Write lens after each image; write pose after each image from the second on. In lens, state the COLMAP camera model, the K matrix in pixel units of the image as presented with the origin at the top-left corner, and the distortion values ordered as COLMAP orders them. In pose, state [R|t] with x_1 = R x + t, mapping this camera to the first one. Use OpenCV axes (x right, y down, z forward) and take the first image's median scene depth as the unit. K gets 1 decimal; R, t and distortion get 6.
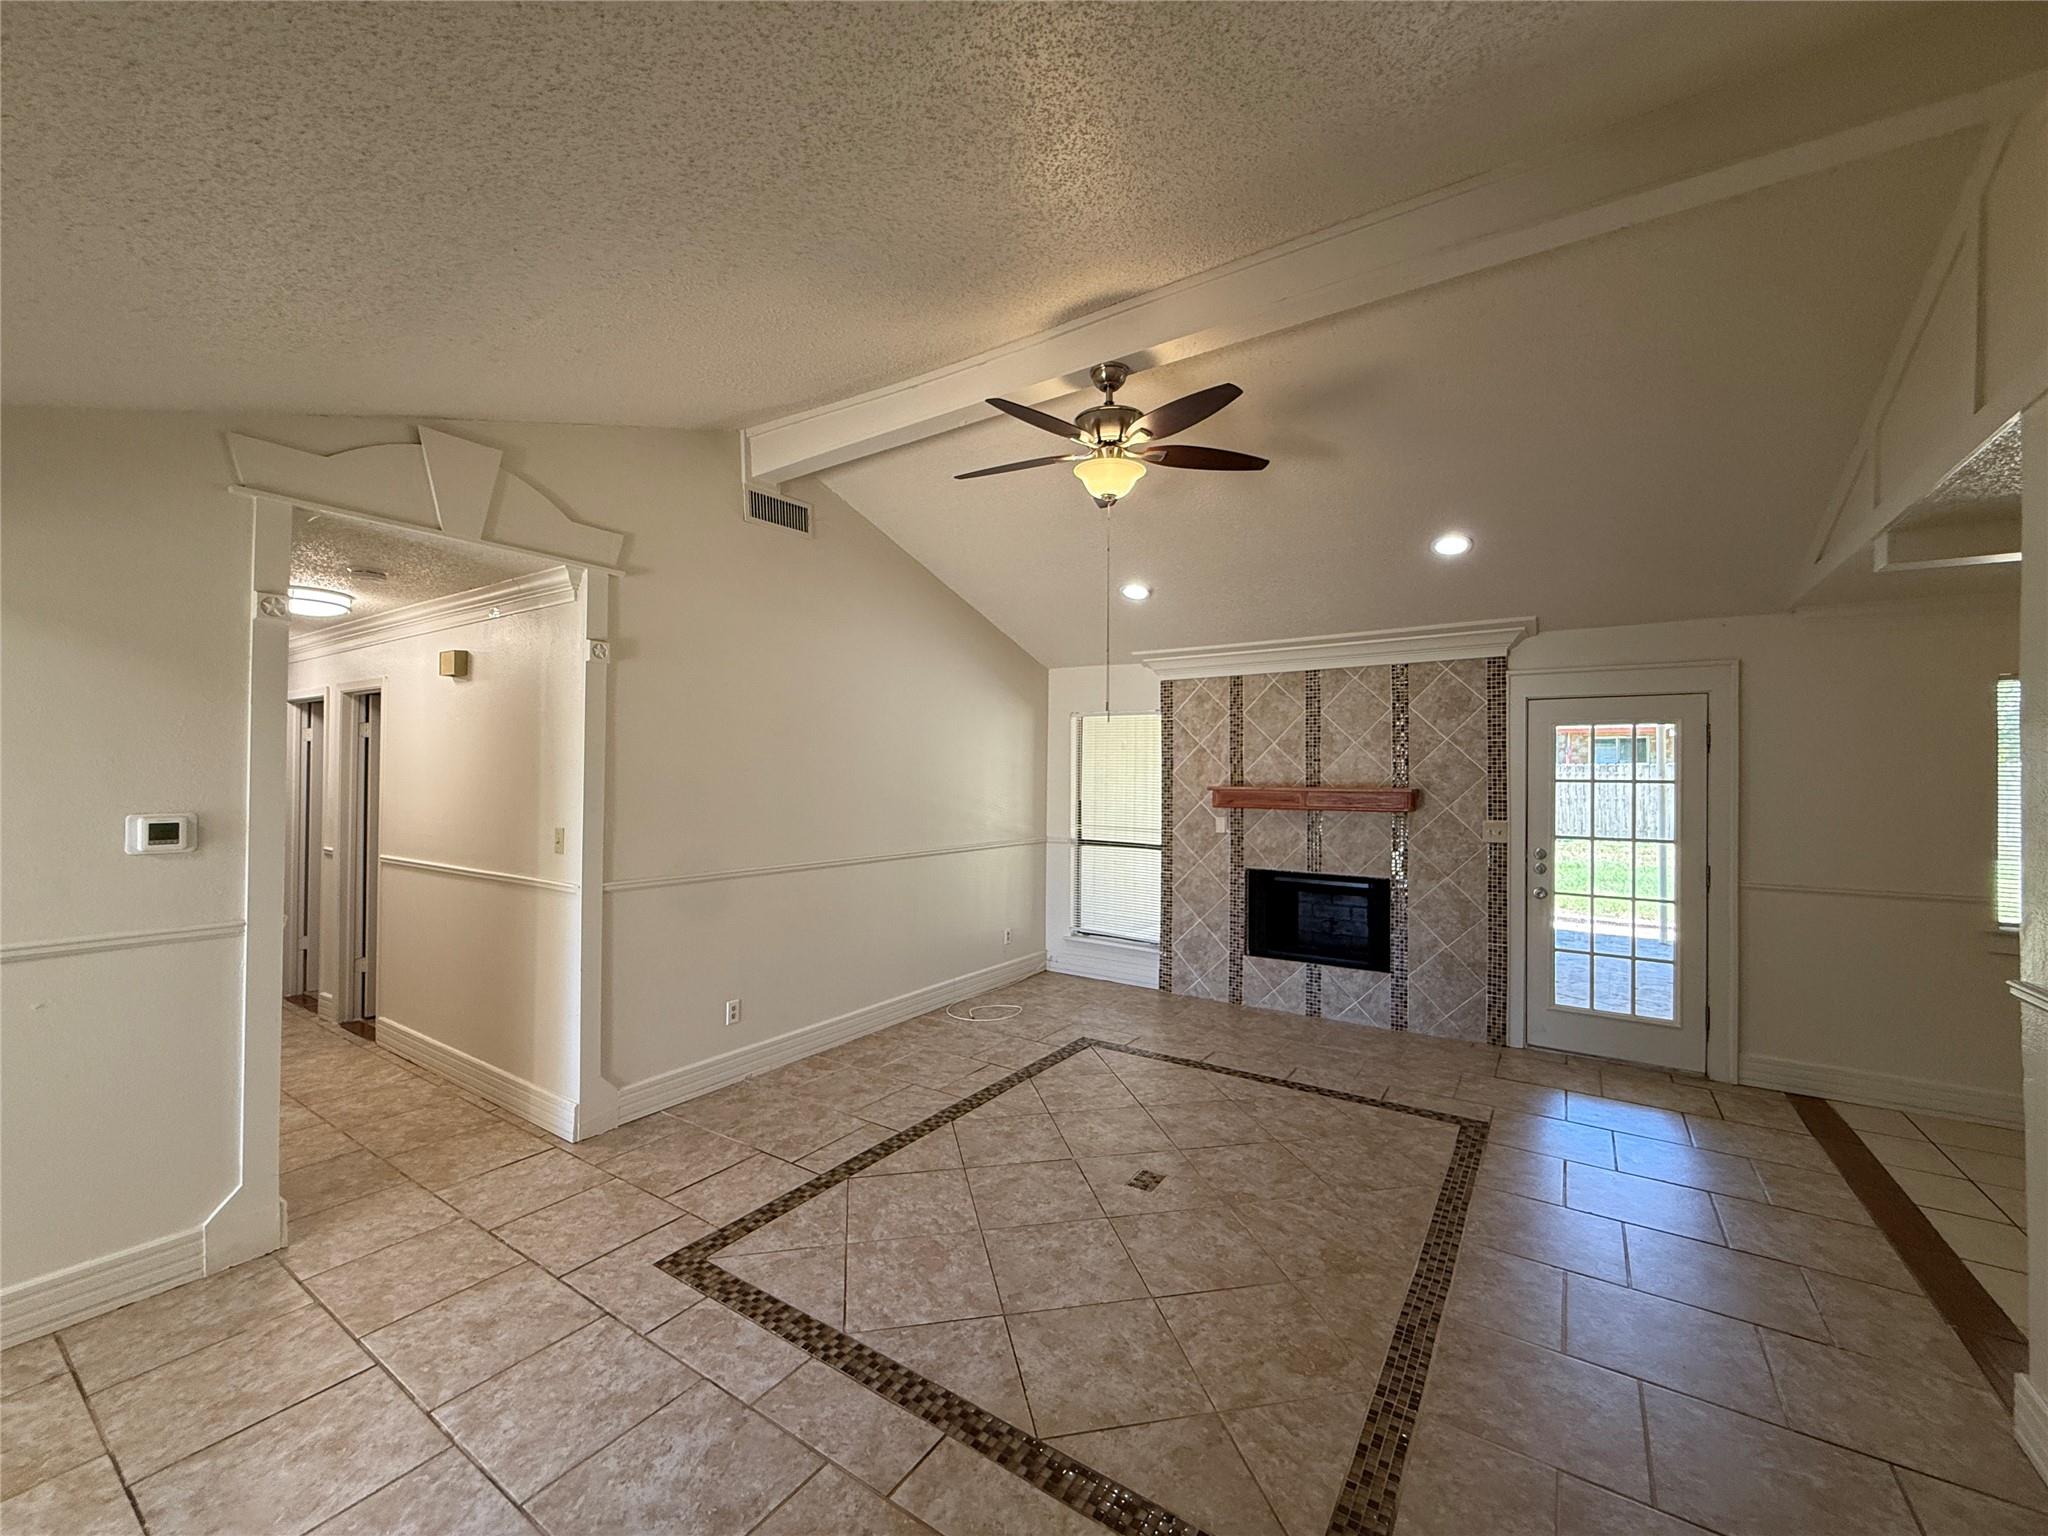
lens RADIAL K [[818.2, 0, 1018.5], [0, 818.2, 768.8], [0, 0, 1]] dist [-0.001343, 0.000805]
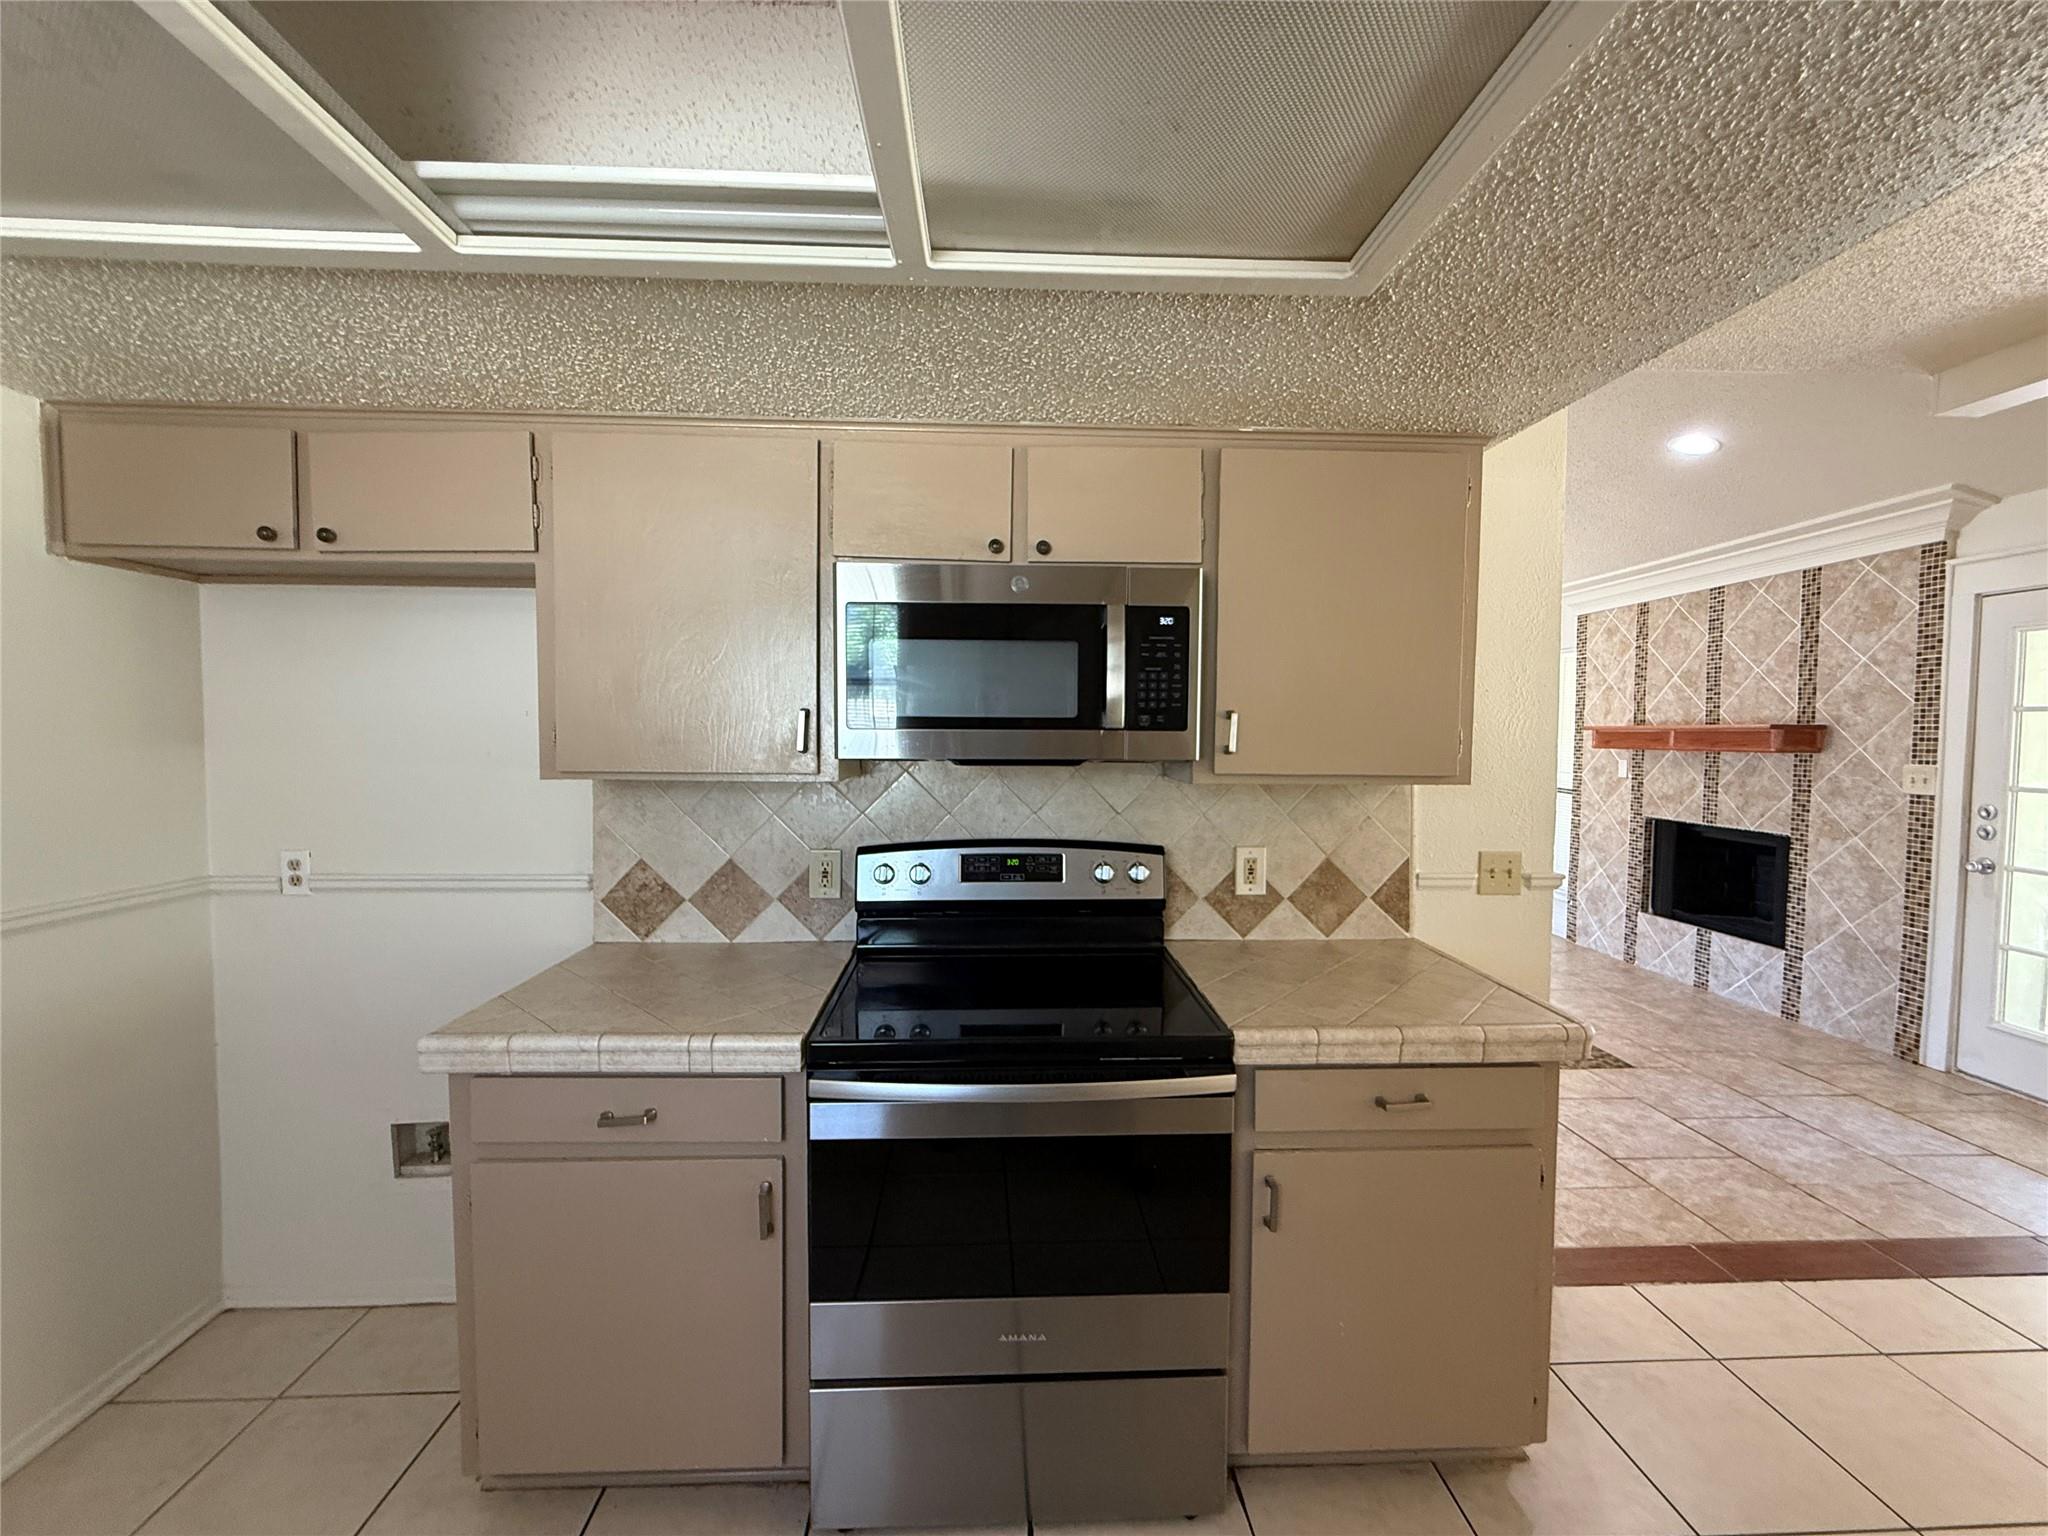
lens RADIAL K [[818.2, 0, 1014.3], [0, 818.2, 771.2], [0, 0, 1]] dist [-0.001343, 0.000805]
pose [[0.587567, 0.033153, -0.808496, 0.690554], [0.008869, 0.998836, 0.047403, 0.025783], [0.809127, -0.035024, 0.586590, -0.105720]]
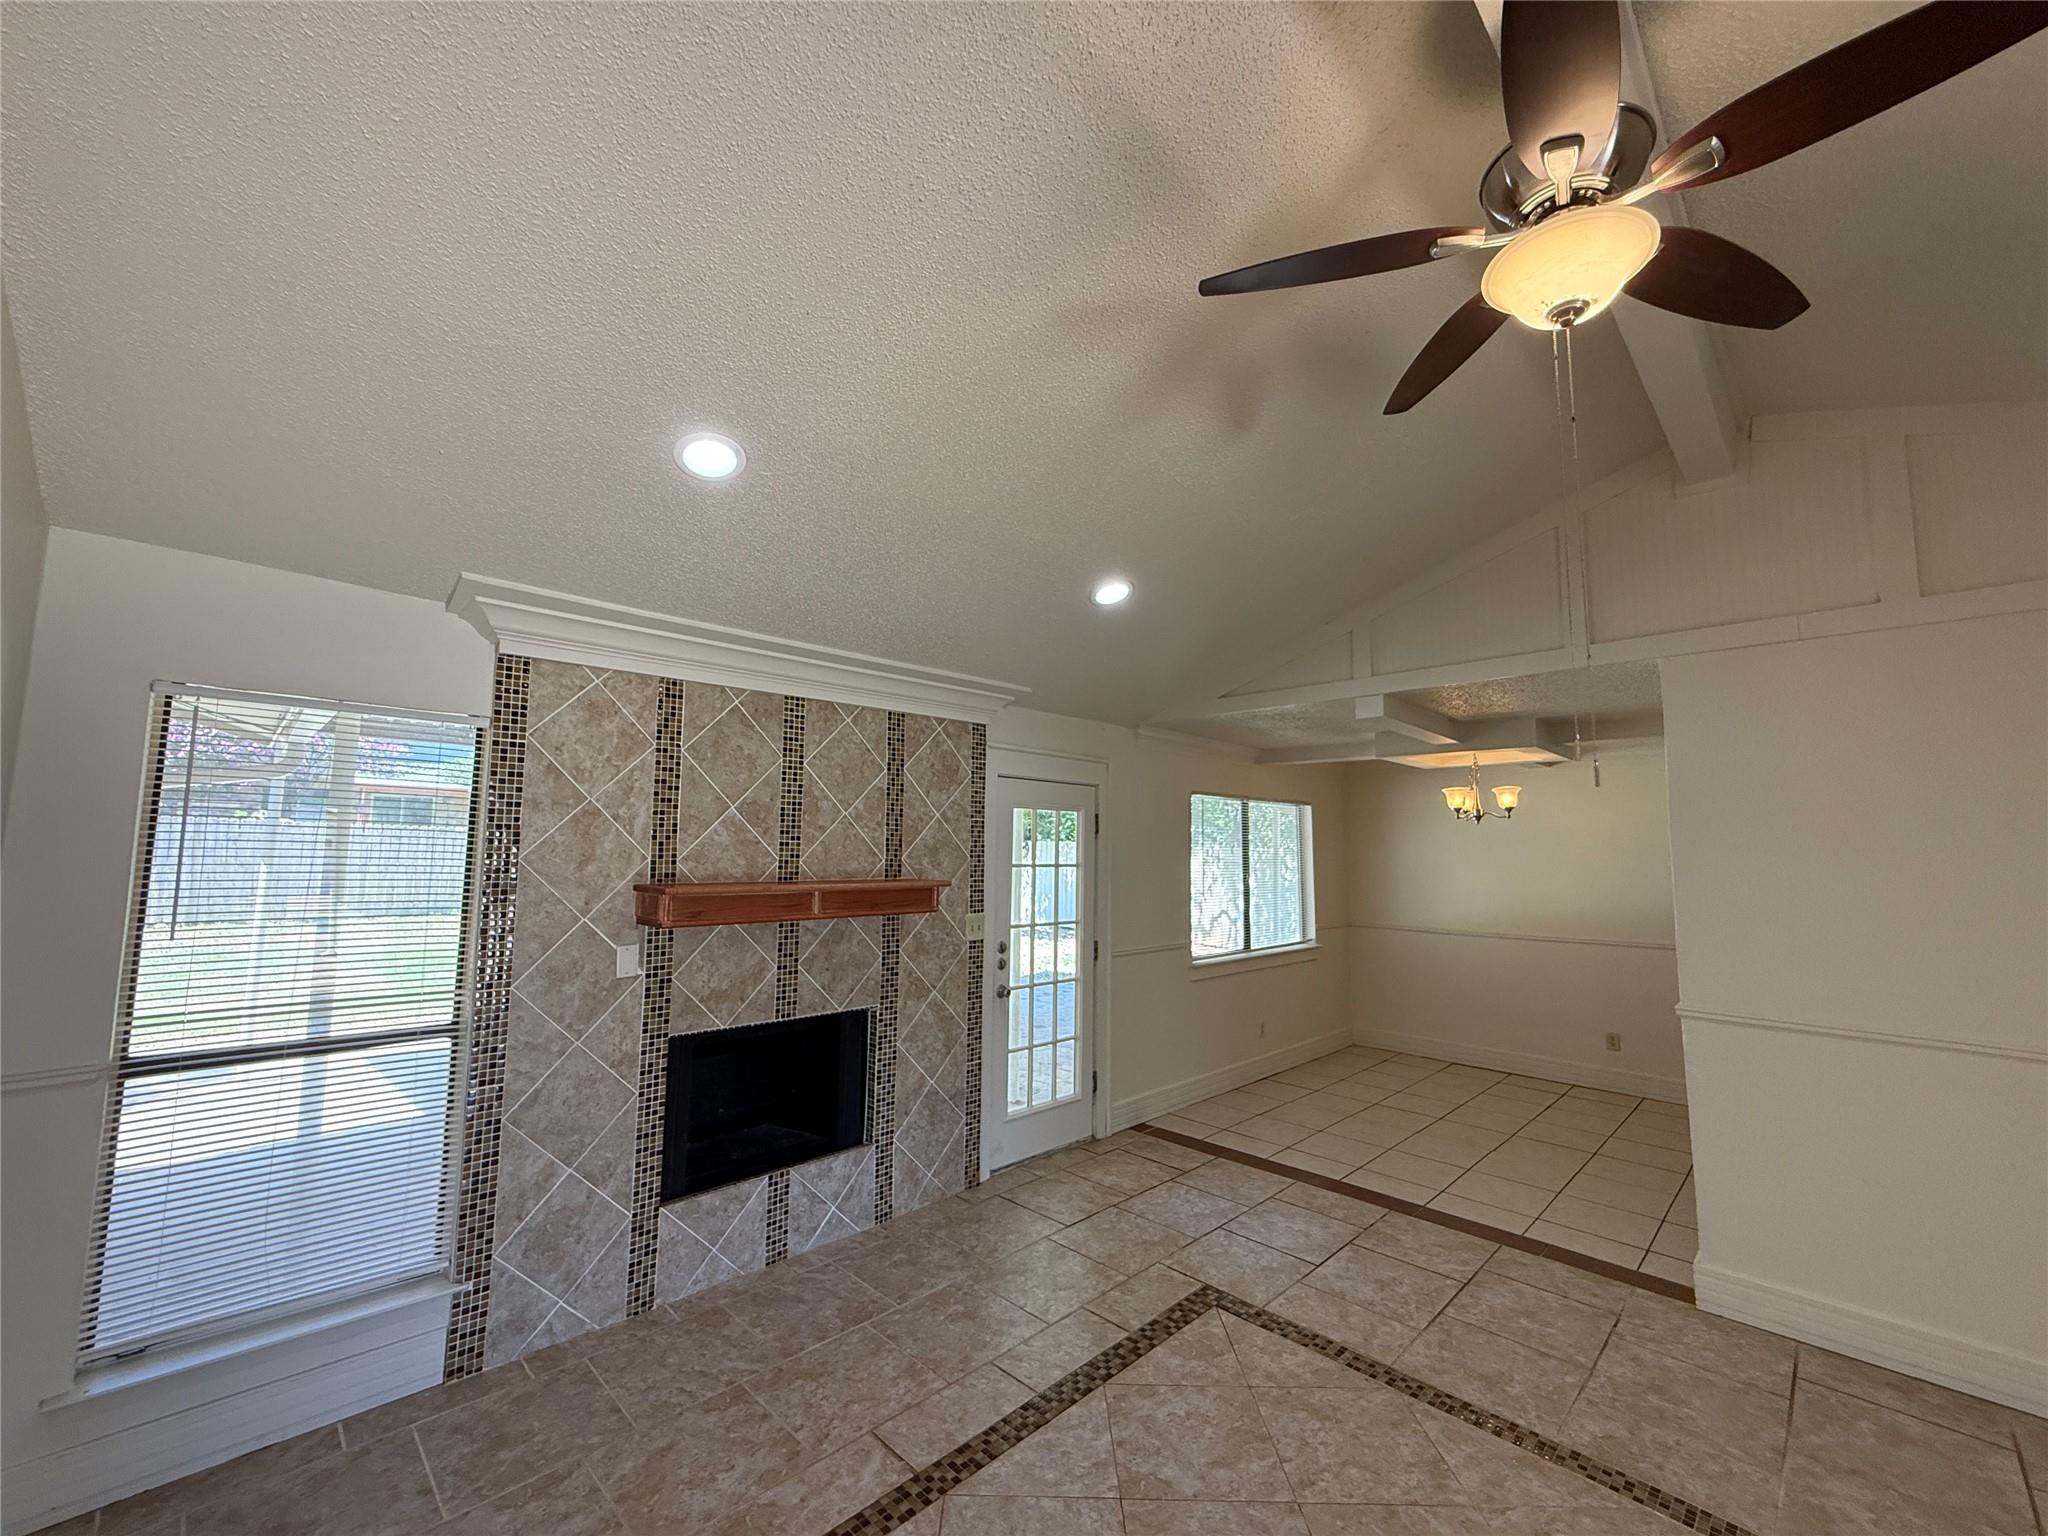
lens RADIAL K [[818.2, 0, 1017.8], [0, 818.2, 769.3], [0, 0, 1]] dist [-0.001343, 0.000805]
pose [[0.198165, 0.089943, 0.976033, -0.250427], [-0.021436, 0.995940, -0.087425, -0.013132], [-0.979934, -0.003597, 0.199288, 0.775526]]
